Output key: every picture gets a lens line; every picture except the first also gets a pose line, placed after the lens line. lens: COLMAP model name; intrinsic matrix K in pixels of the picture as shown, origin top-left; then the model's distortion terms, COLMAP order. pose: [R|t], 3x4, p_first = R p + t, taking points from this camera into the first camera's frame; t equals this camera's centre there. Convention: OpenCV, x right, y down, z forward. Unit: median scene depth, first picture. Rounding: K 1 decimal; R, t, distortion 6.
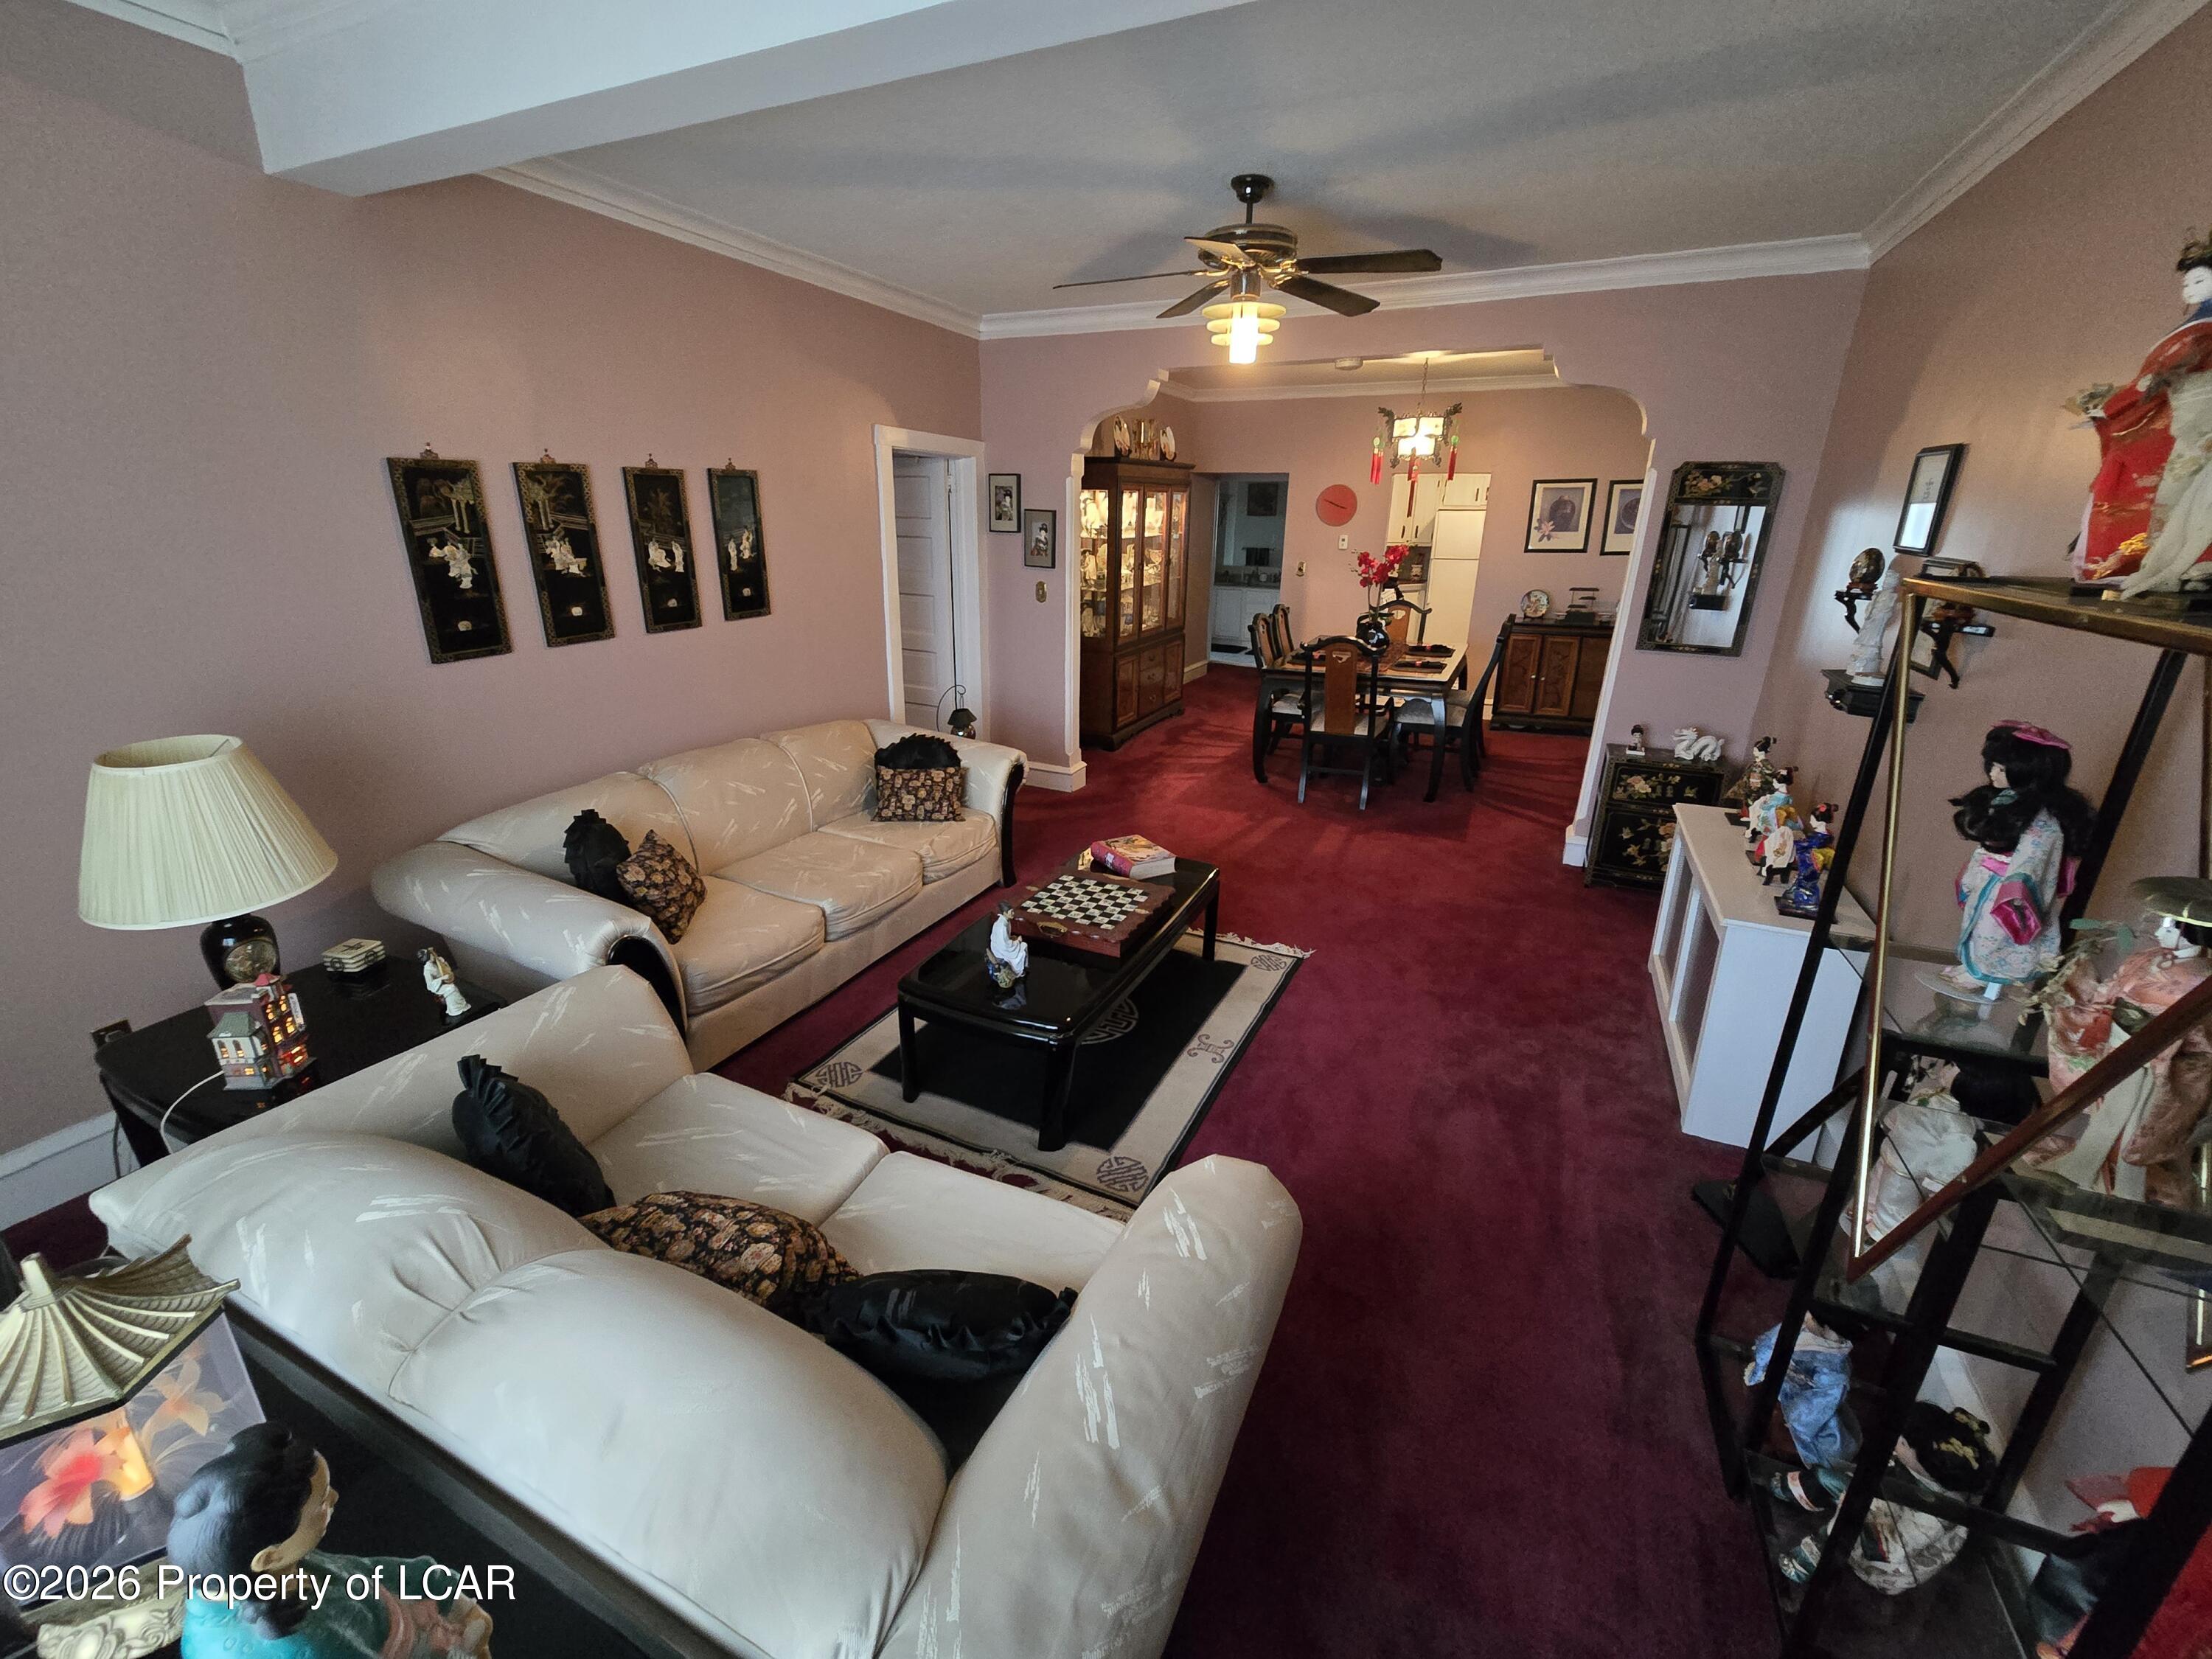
lens RADIAL K [[908.3, 0, 1107.0], [0, 908.3, 810.9], [0, 0, 1]] dist [-0.003013, 0.001481]
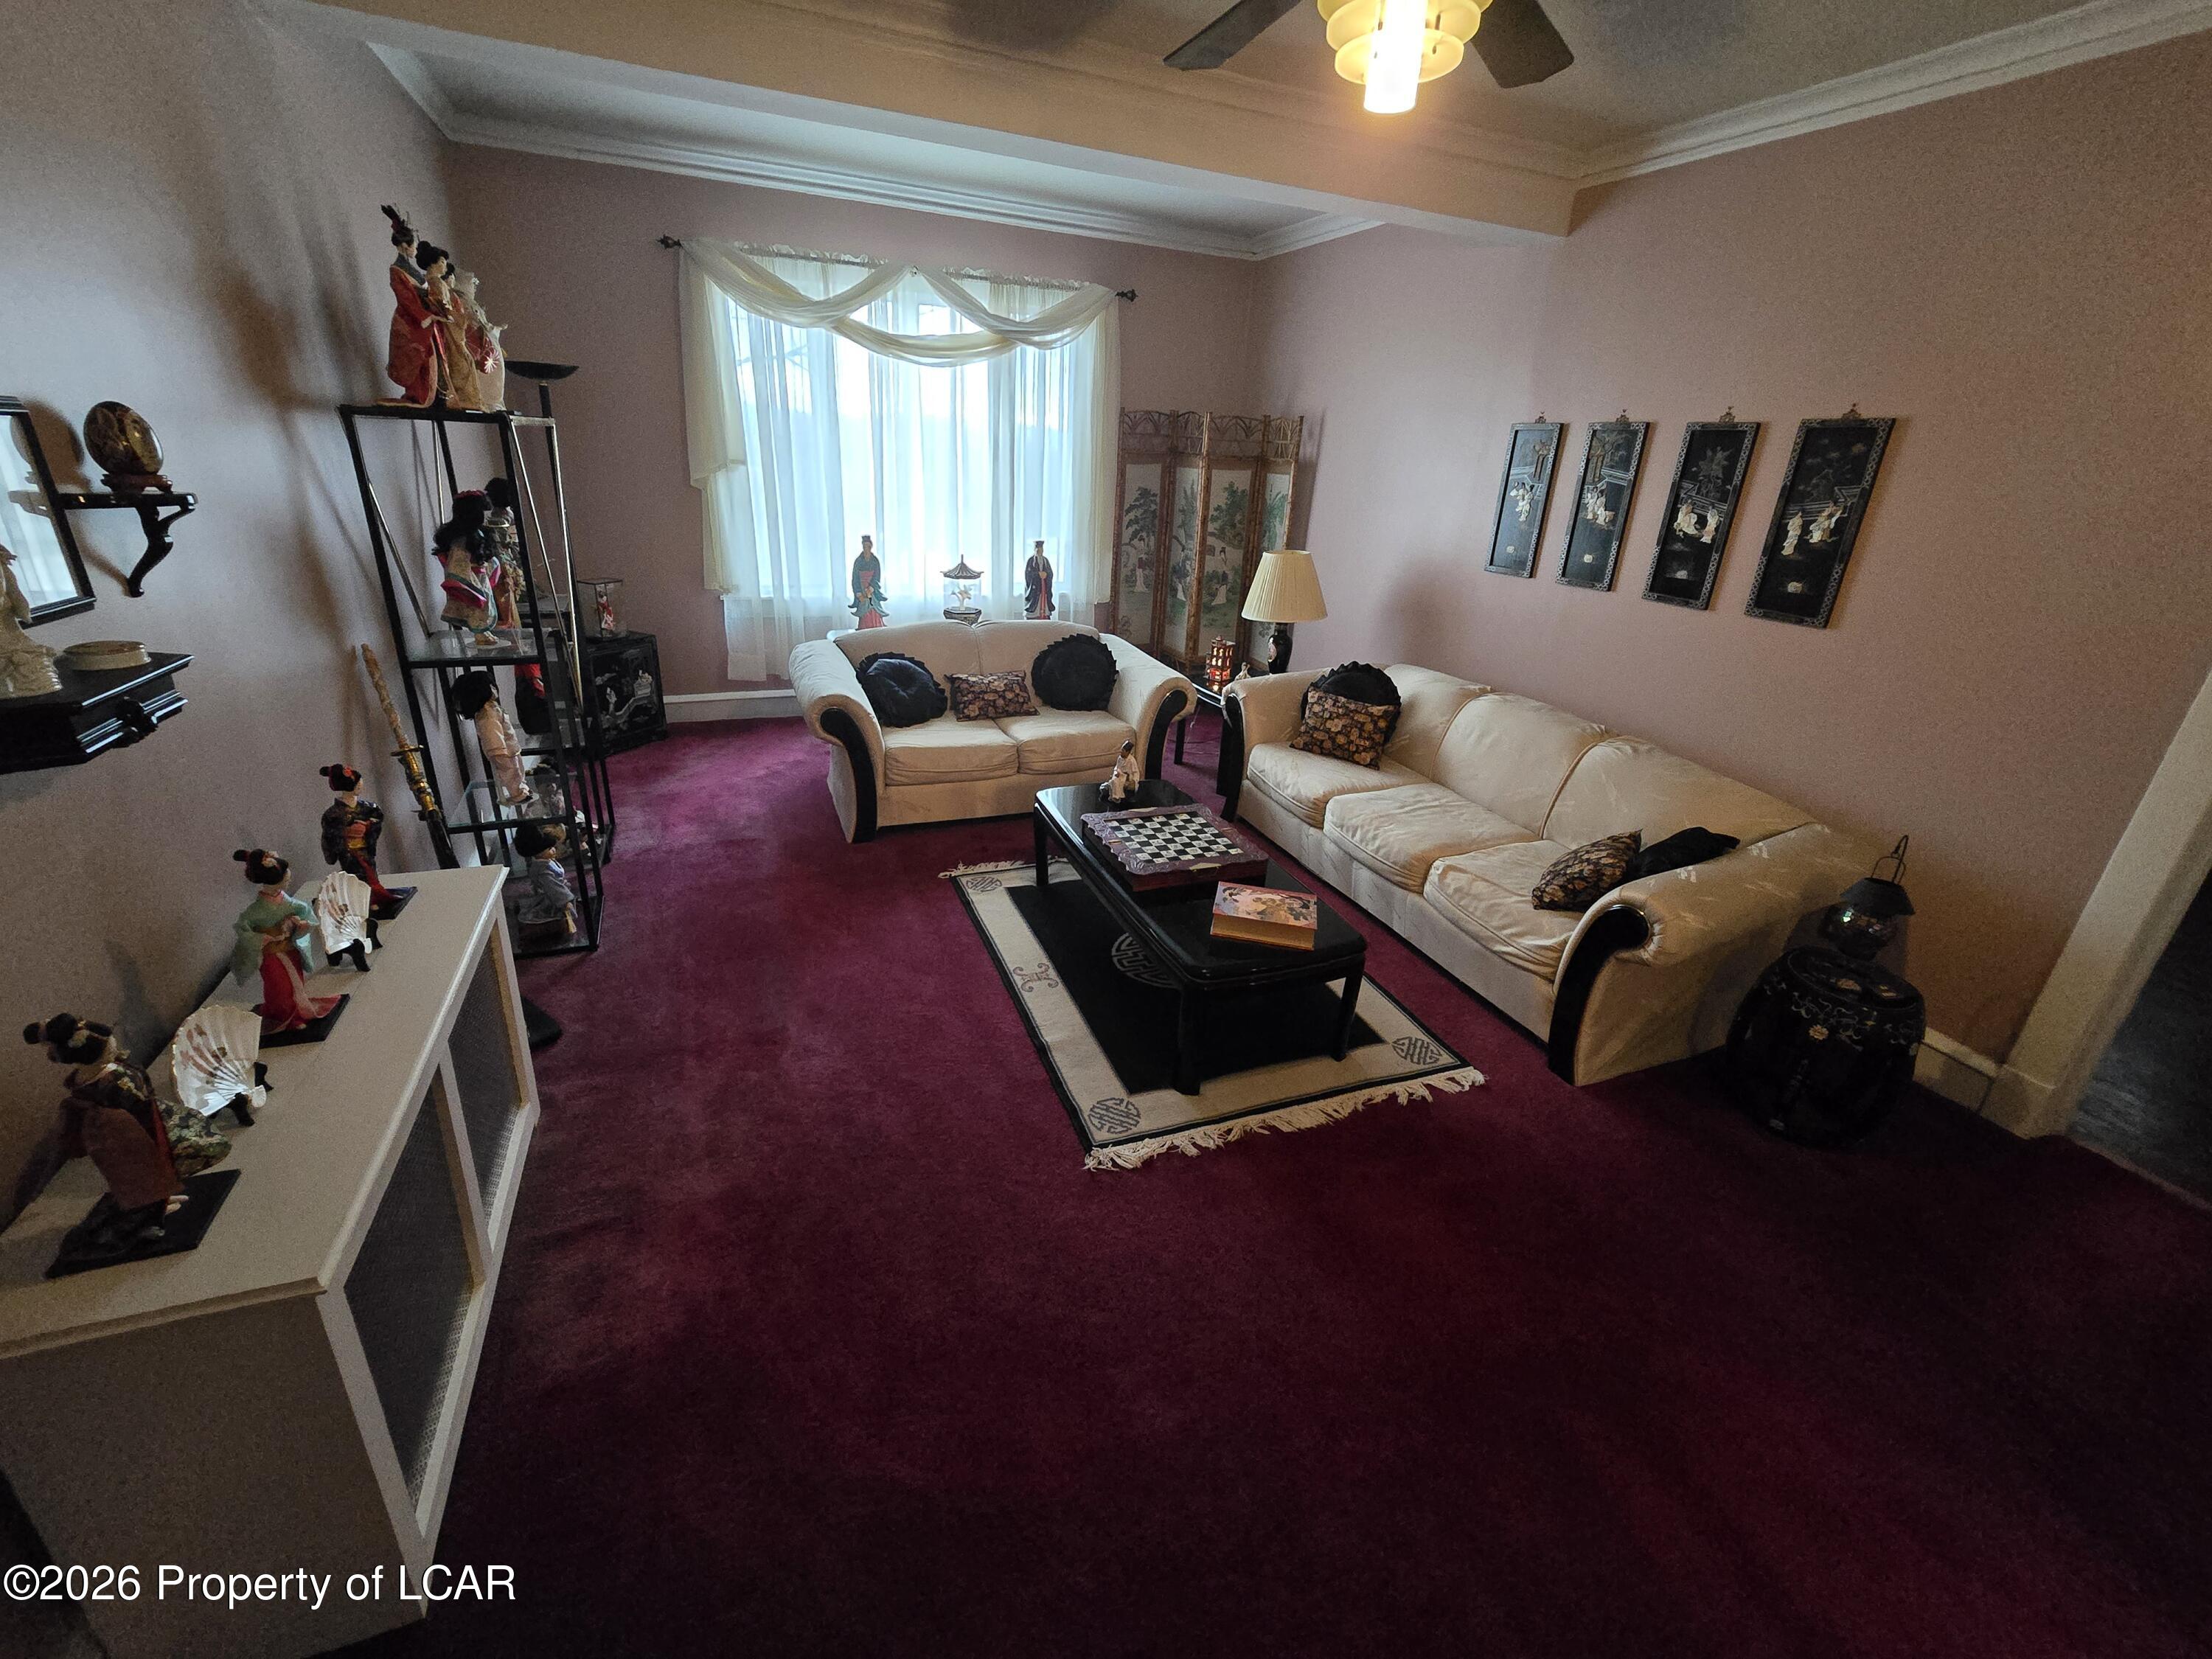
lens RADIAL K [[908.3, 0, 1108.6], [0, 908.3, 810.9], [0, 0, 1]] dist [-0.003013, 0.001481]
pose [[-0.673041, 0.226648, -0.704022, 0.556910], [-0.295683, 0.790054, 0.537016, -0.338291], [0.677929, 0.569601, -0.464723, 1.099026]]
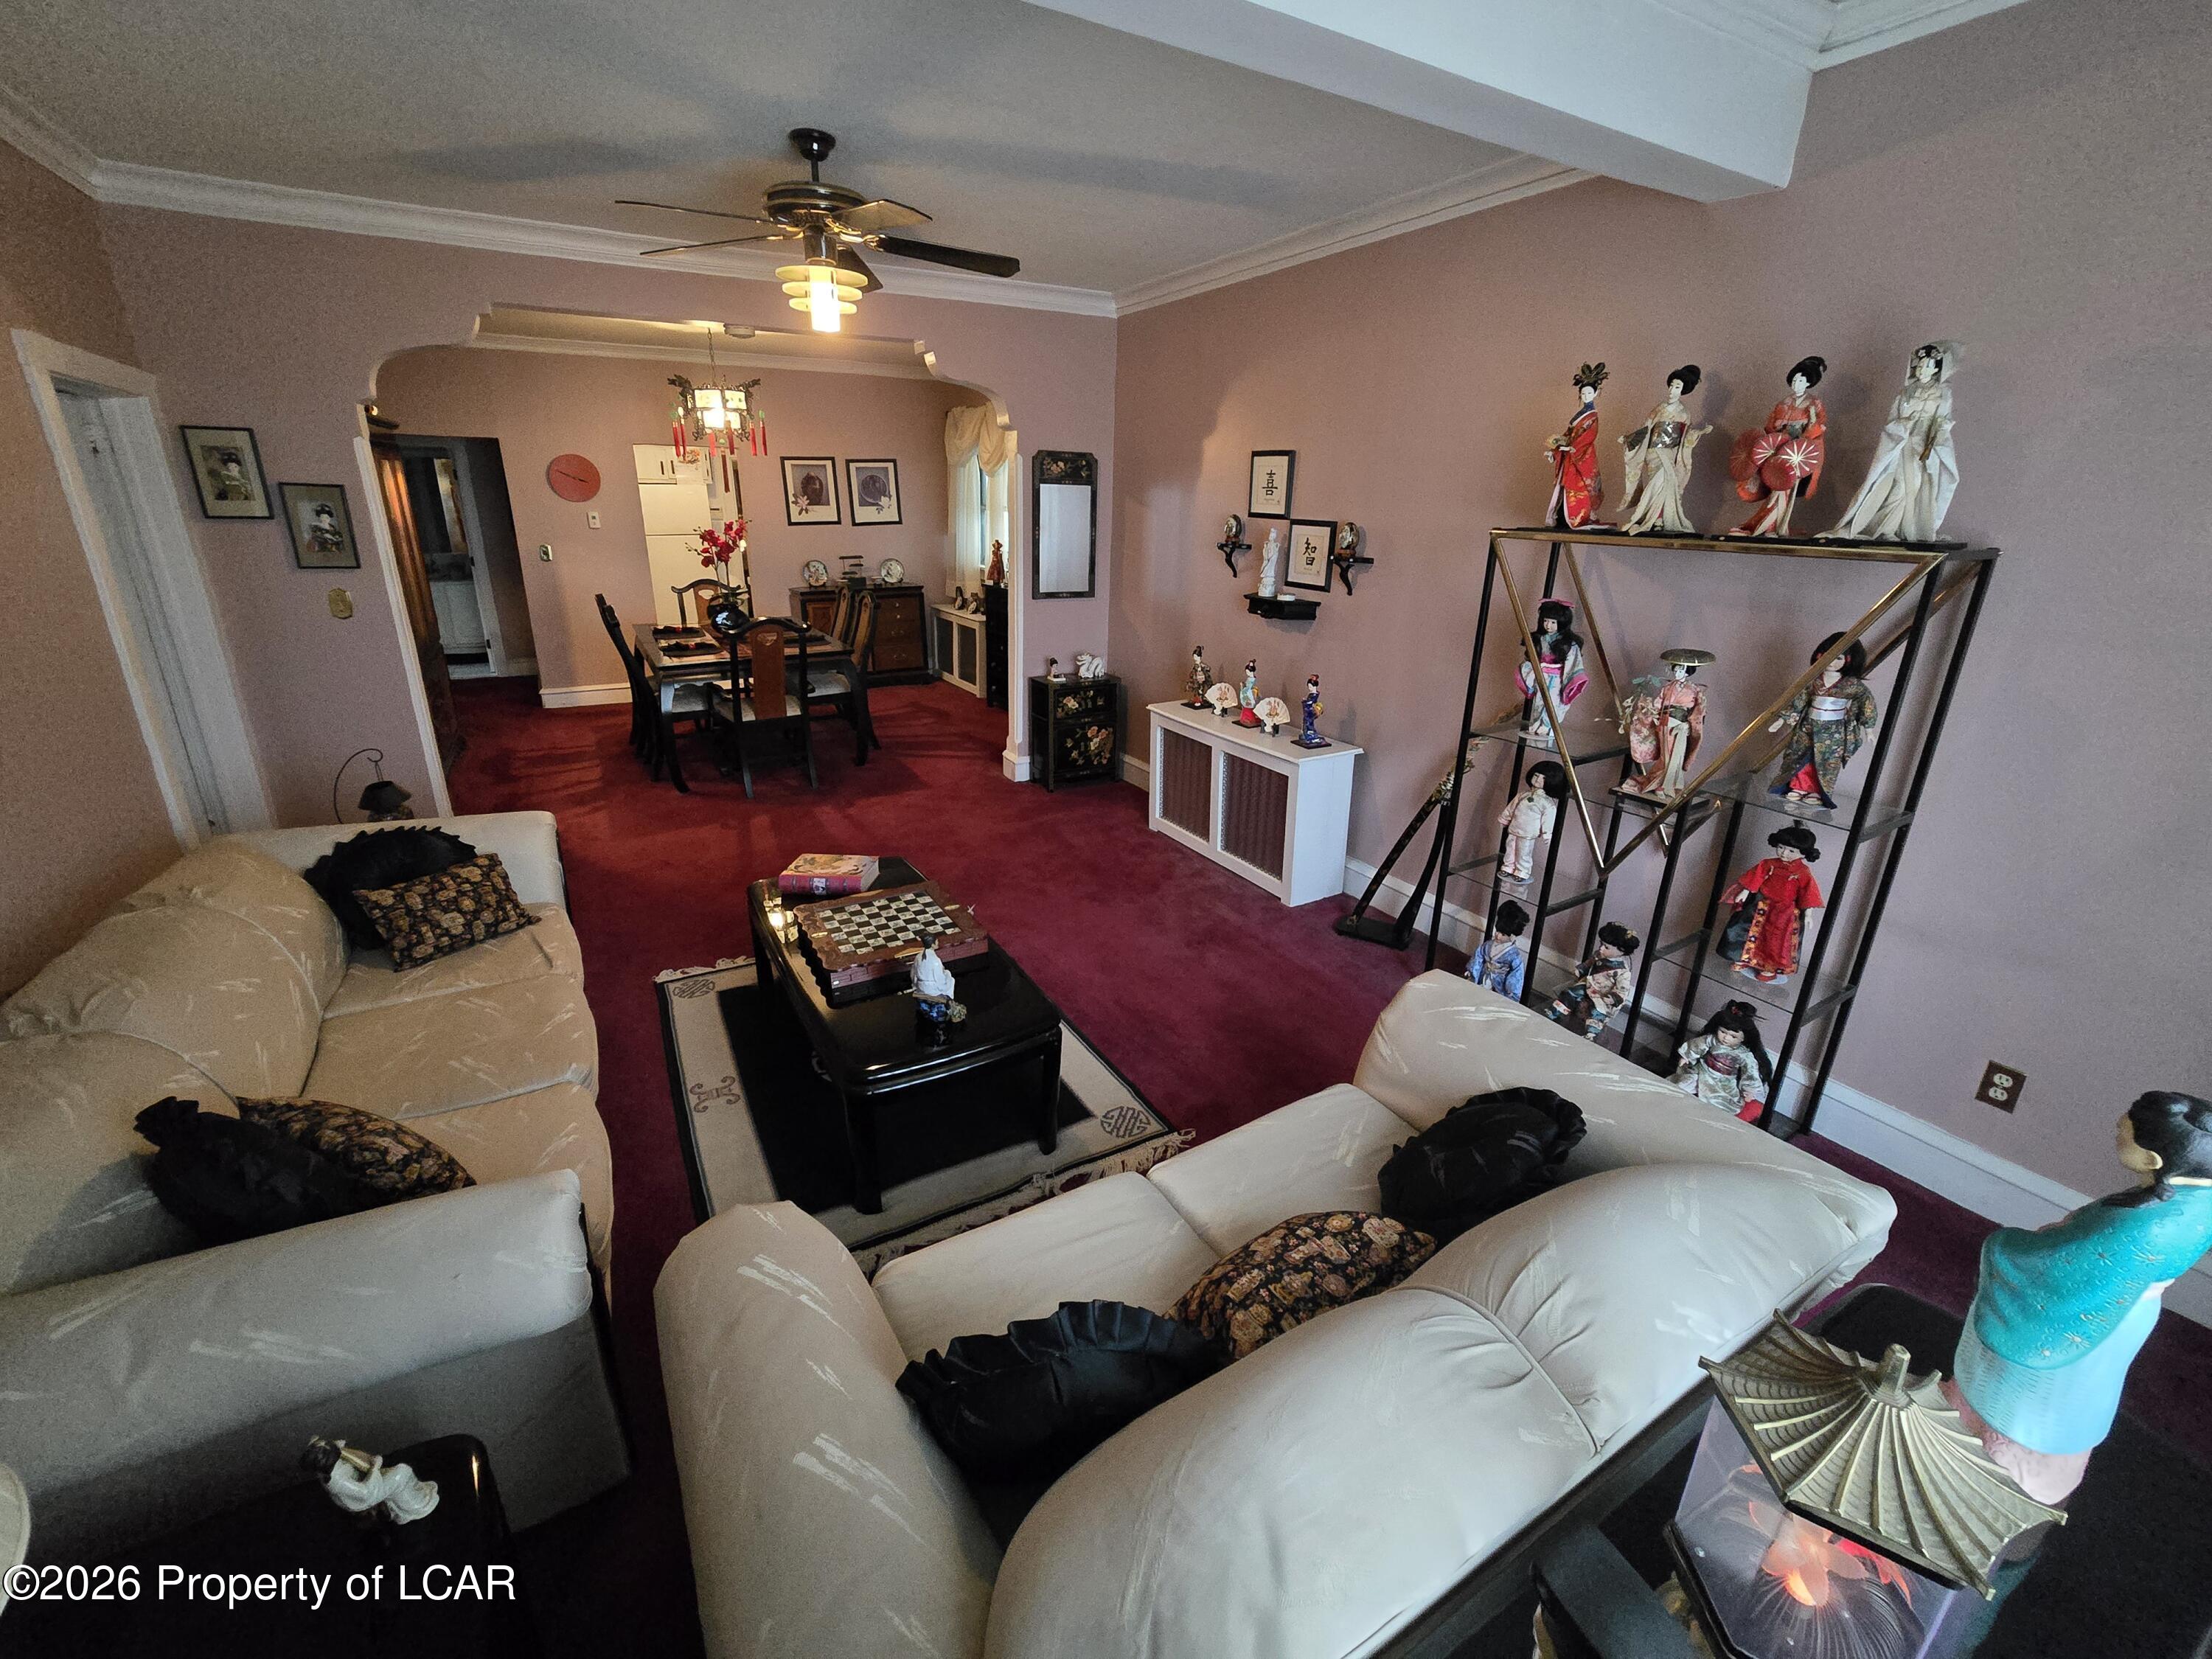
lens RADIAL K [[908.3, 0, 1102.3], [0, 908.3, 800.5], [0, 0, 1]] dist [-0.003013, 0.001481]
pose [[0.570759, -0.265407, 0.777042, -0.453056], [0.251616, 0.957329, 0.142167, -0.072959], [-0.781616, 0.114373, 0.613184, 0.206767]]
